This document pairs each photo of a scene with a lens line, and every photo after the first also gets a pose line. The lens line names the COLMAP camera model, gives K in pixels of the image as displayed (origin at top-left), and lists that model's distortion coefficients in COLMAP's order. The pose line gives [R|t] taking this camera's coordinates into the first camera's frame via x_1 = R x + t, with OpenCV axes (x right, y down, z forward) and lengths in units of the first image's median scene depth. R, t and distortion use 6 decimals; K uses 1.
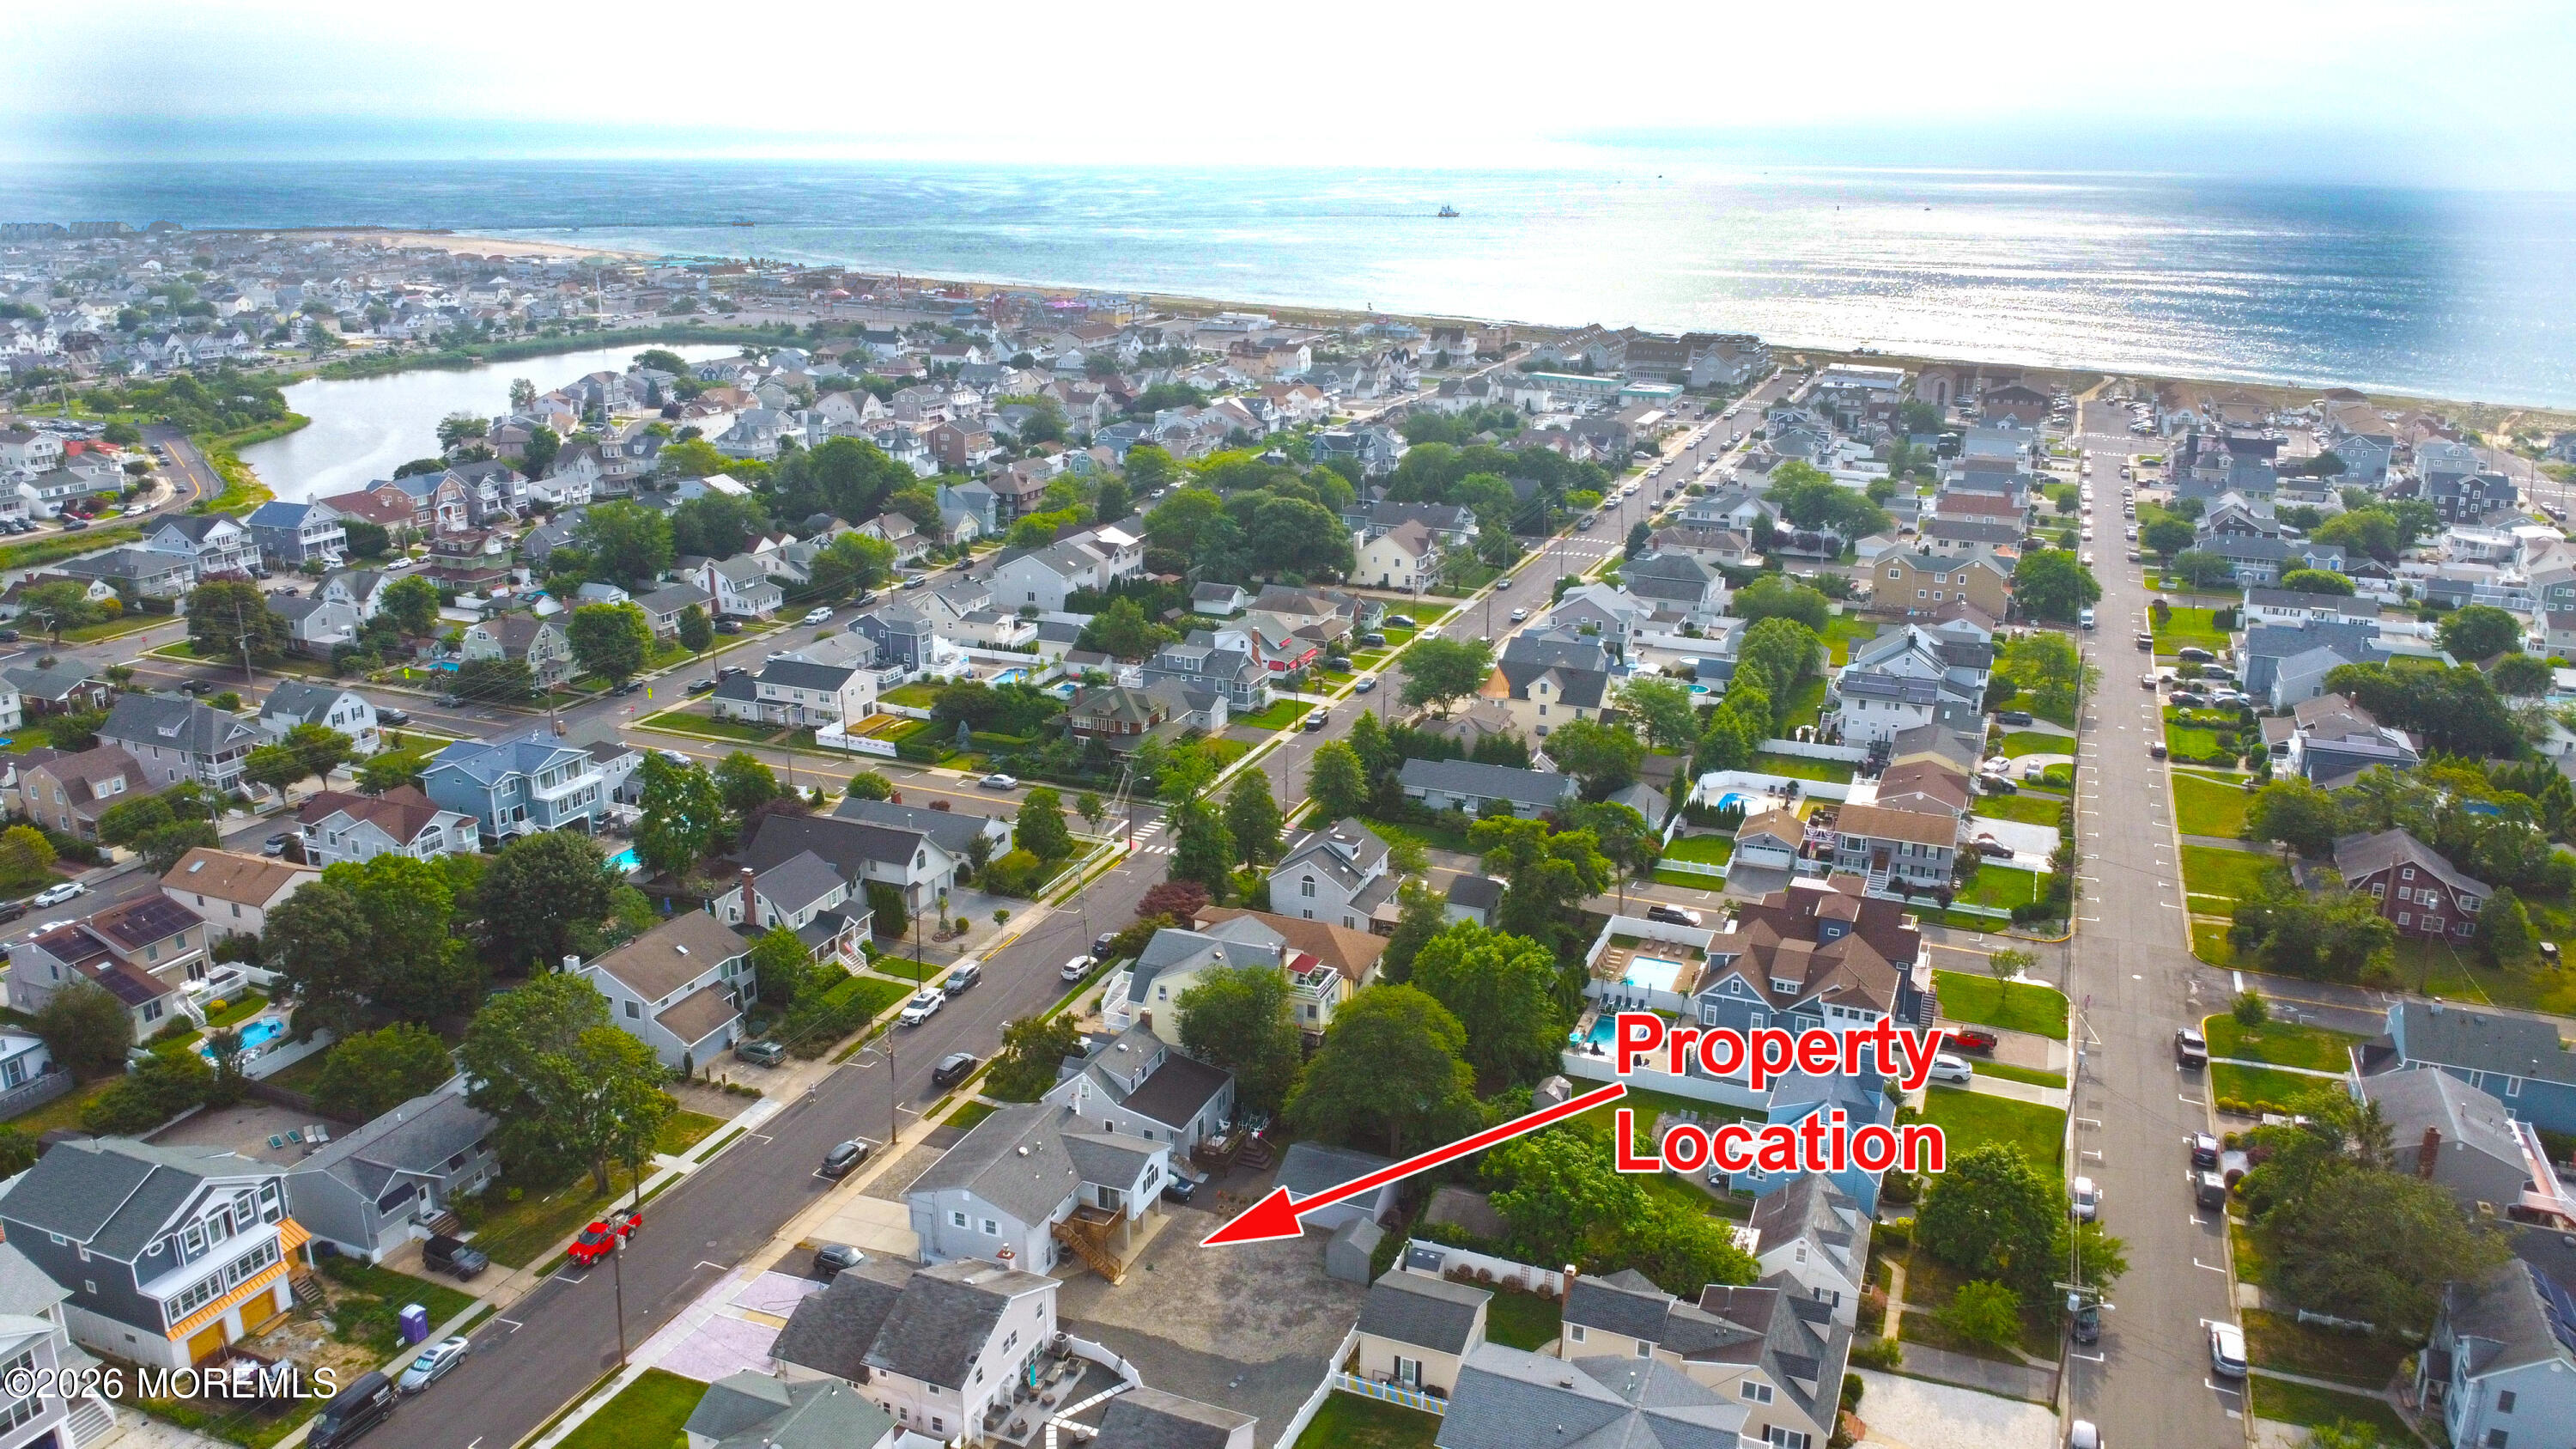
lens RADIAL K [[1848.3, 0, 1294.1], [0, 1848.3, 725.1], [0, 0, 1]] dist [-0.023973, -0.012480]
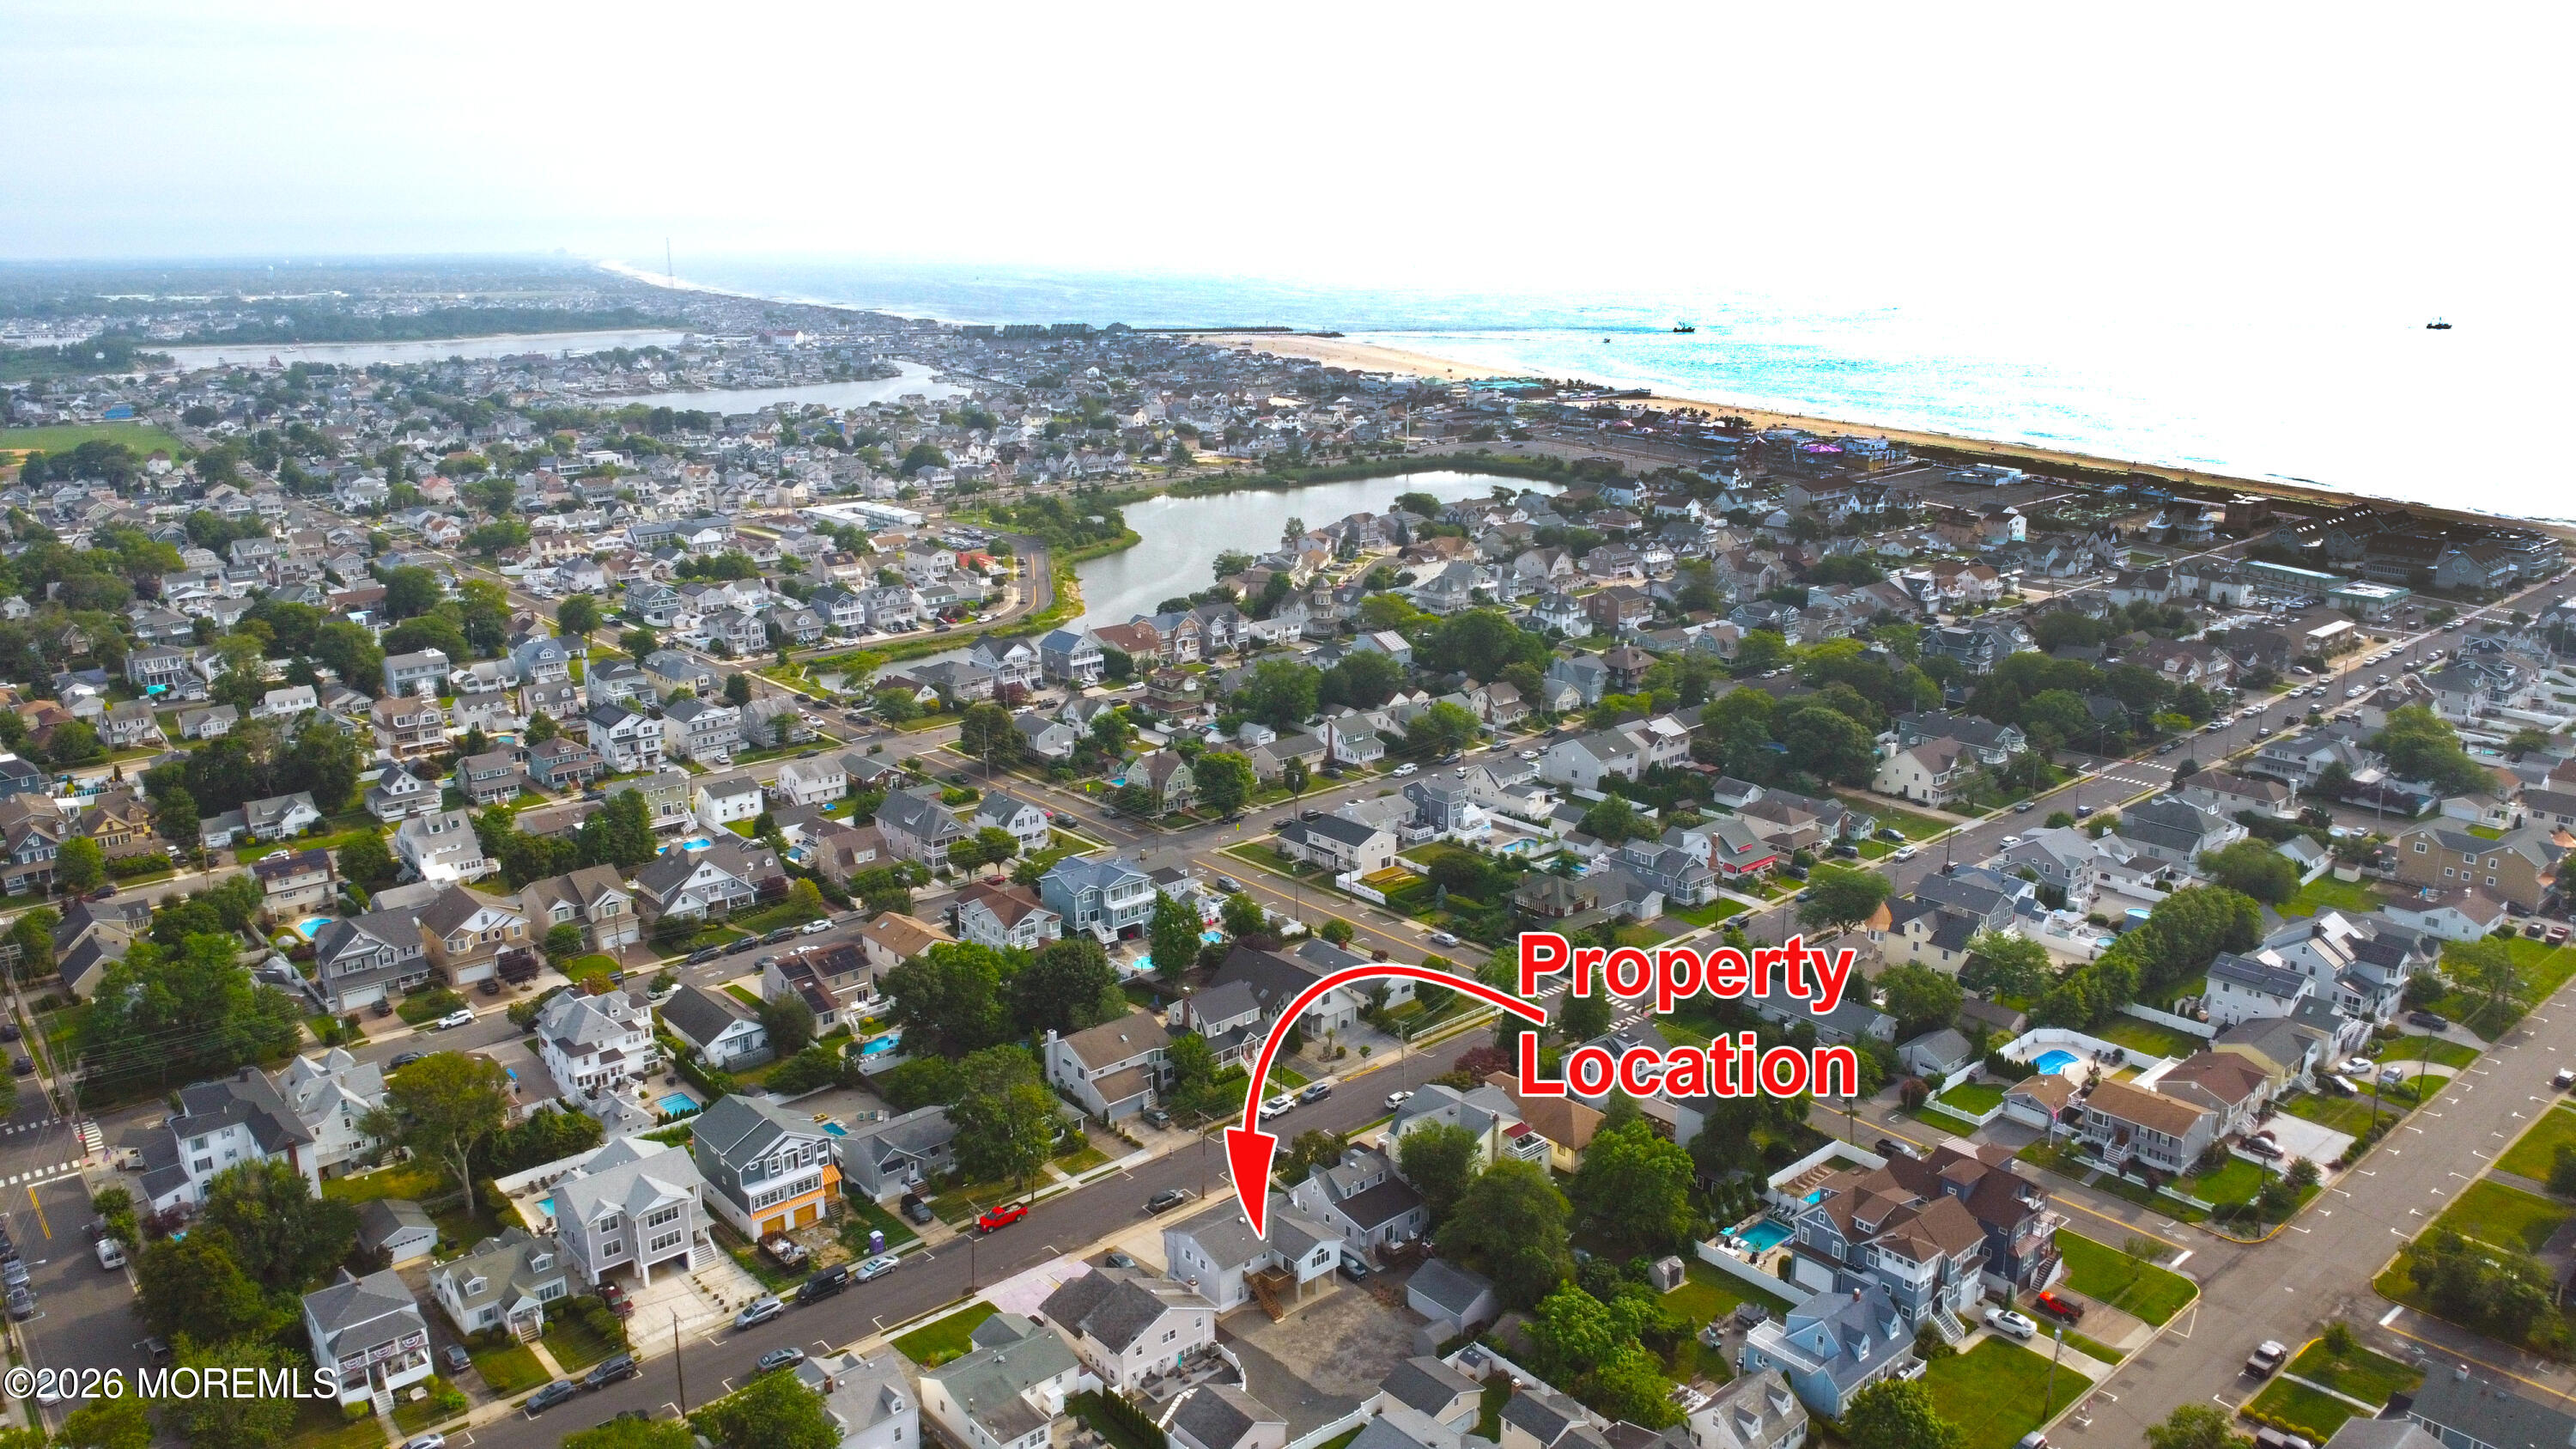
lens RADIAL K [[1848.3, 0, 1301.6], [0, 1848.3, 724.3], [0, 0, 1]] dist [-0.023973, -0.012480]
pose [[0.896226, 0.102349, -0.431629, 0.327110], [-0.120152, 0.992655, -0.014101, -0.099087], [0.427015, 0.064499, 0.901941, -0.228231]]
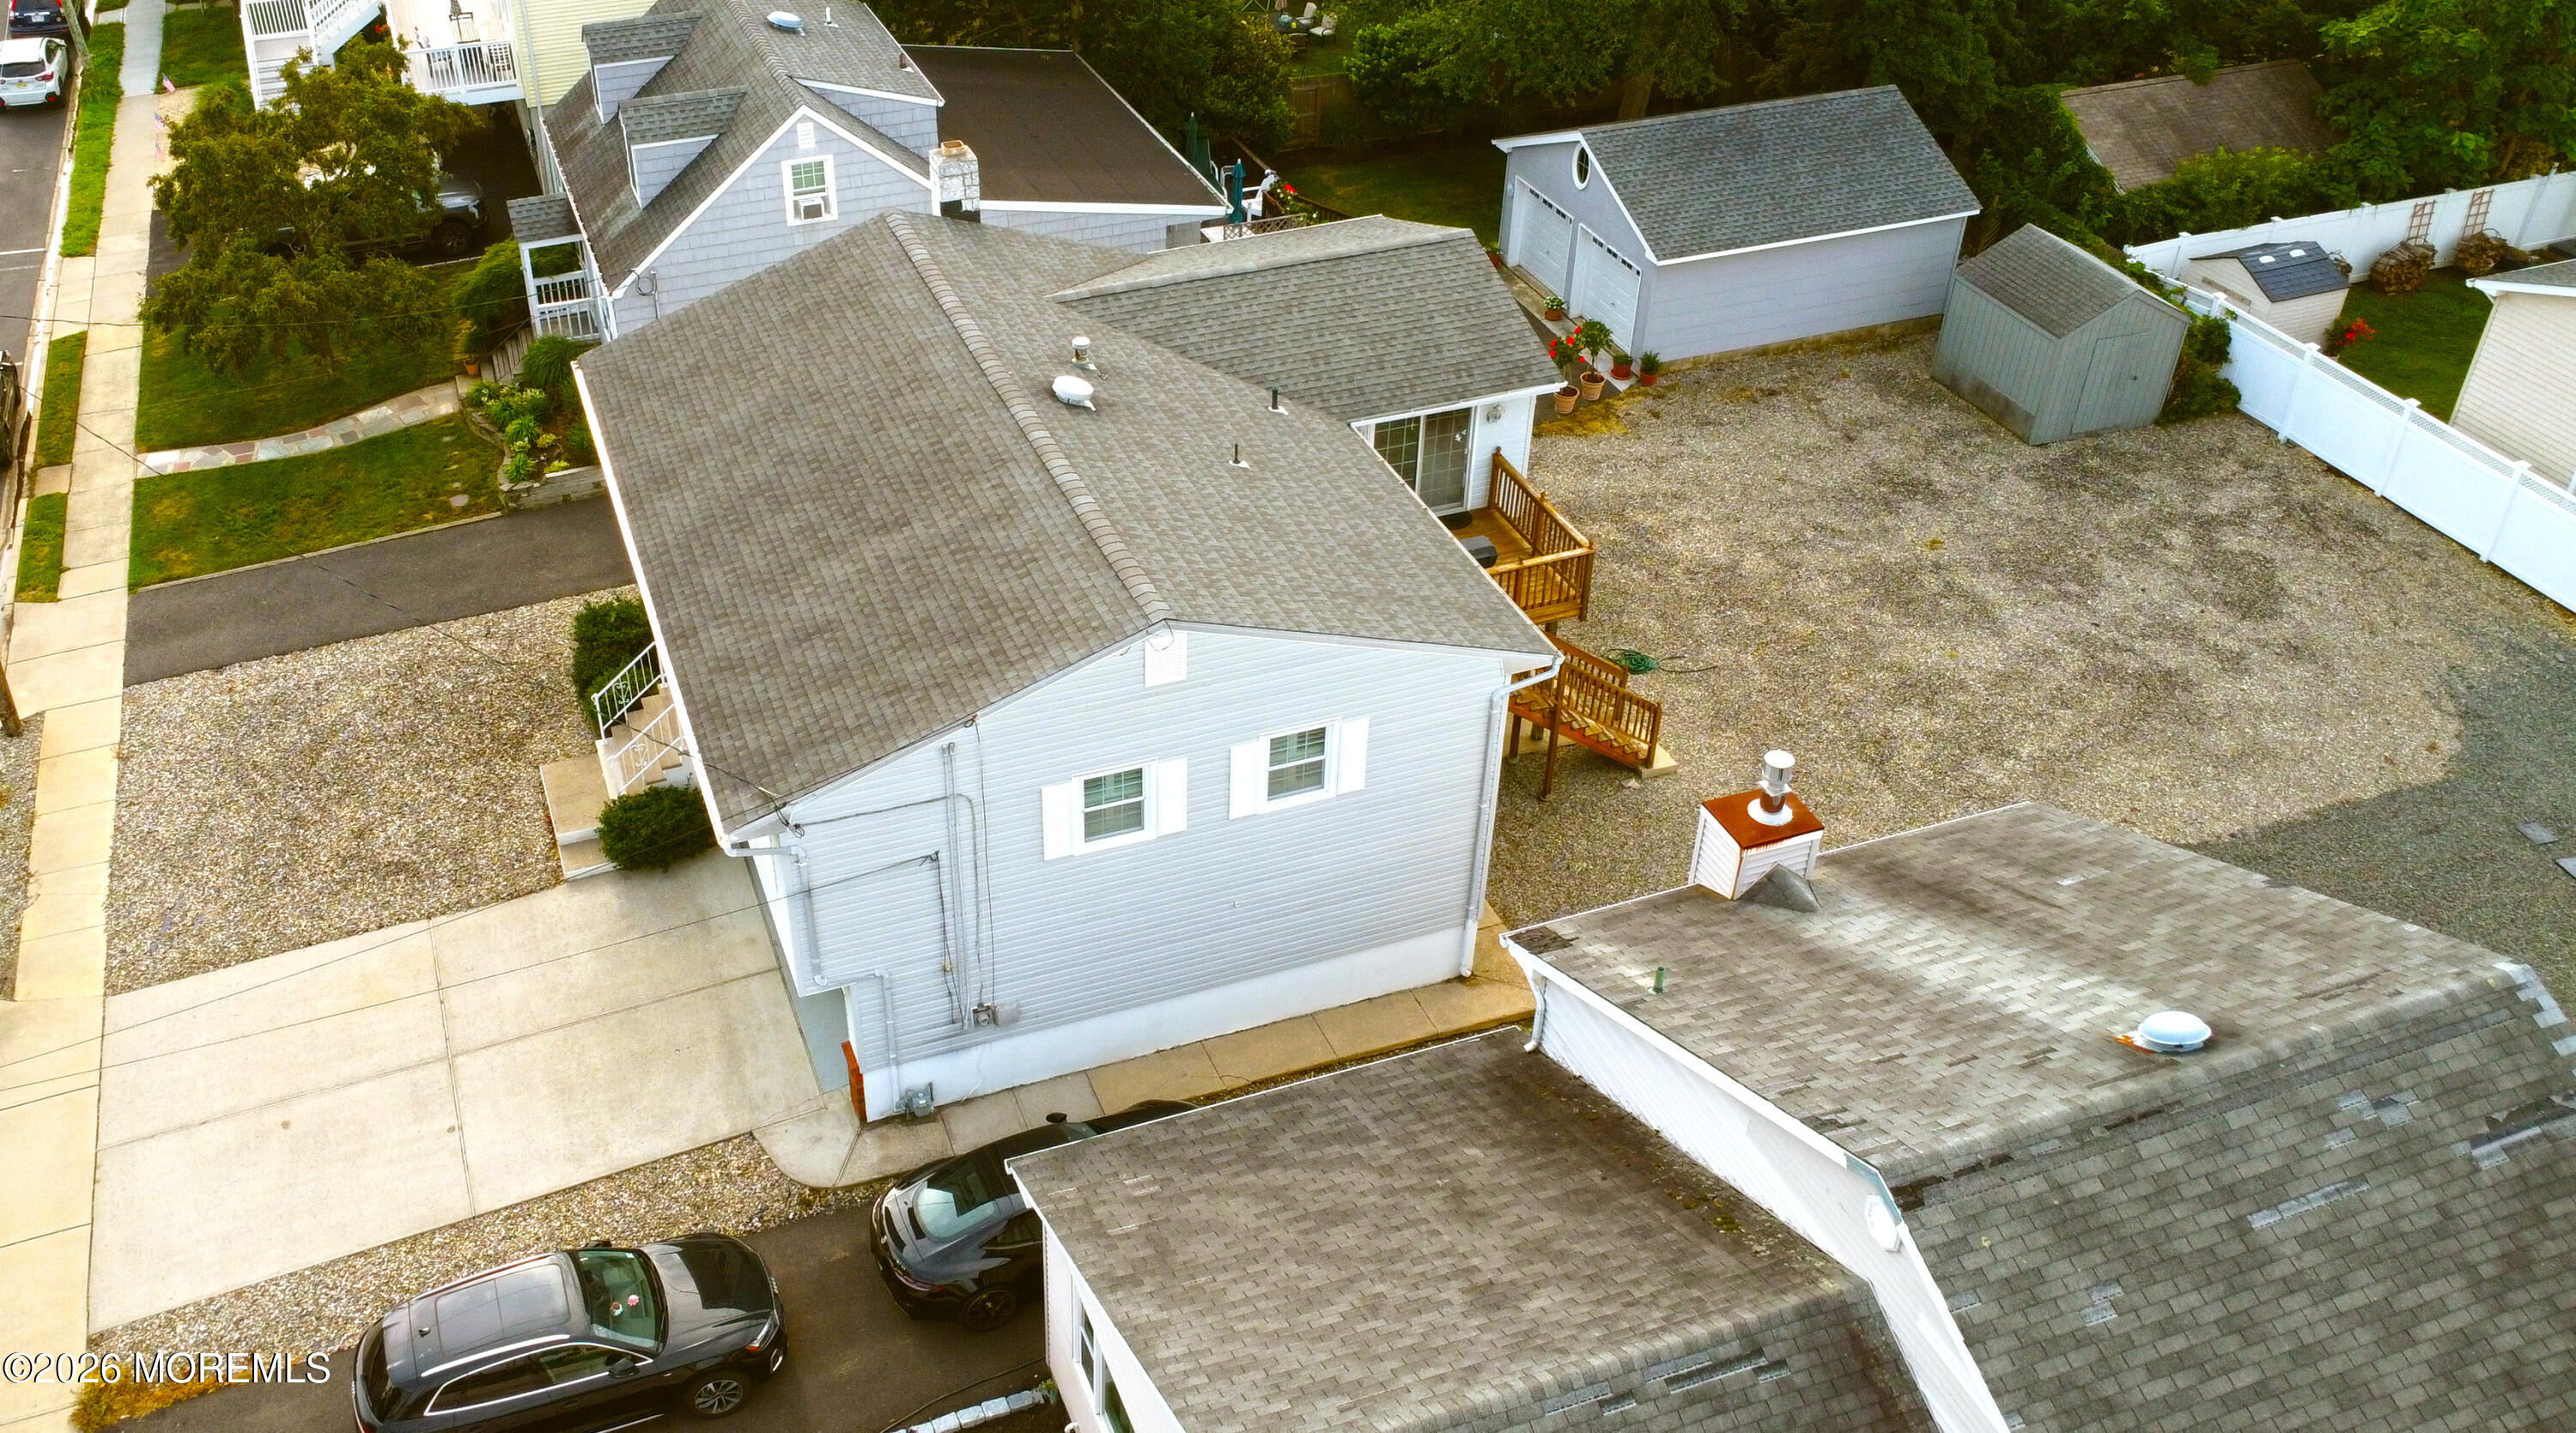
lens RADIAL K [[2148.7, 0, 1085.4], [0, 2148.7, 650.7], [0, 0, 1]] dist [-0.026329, -0.005059]
pose [[0.755113, -0.385292, 0.530429, -0.183544], [0.211991, 0.909113, 0.358572, 0.114458], [-0.620375, -0.158316, 0.768161, 0.538383]]
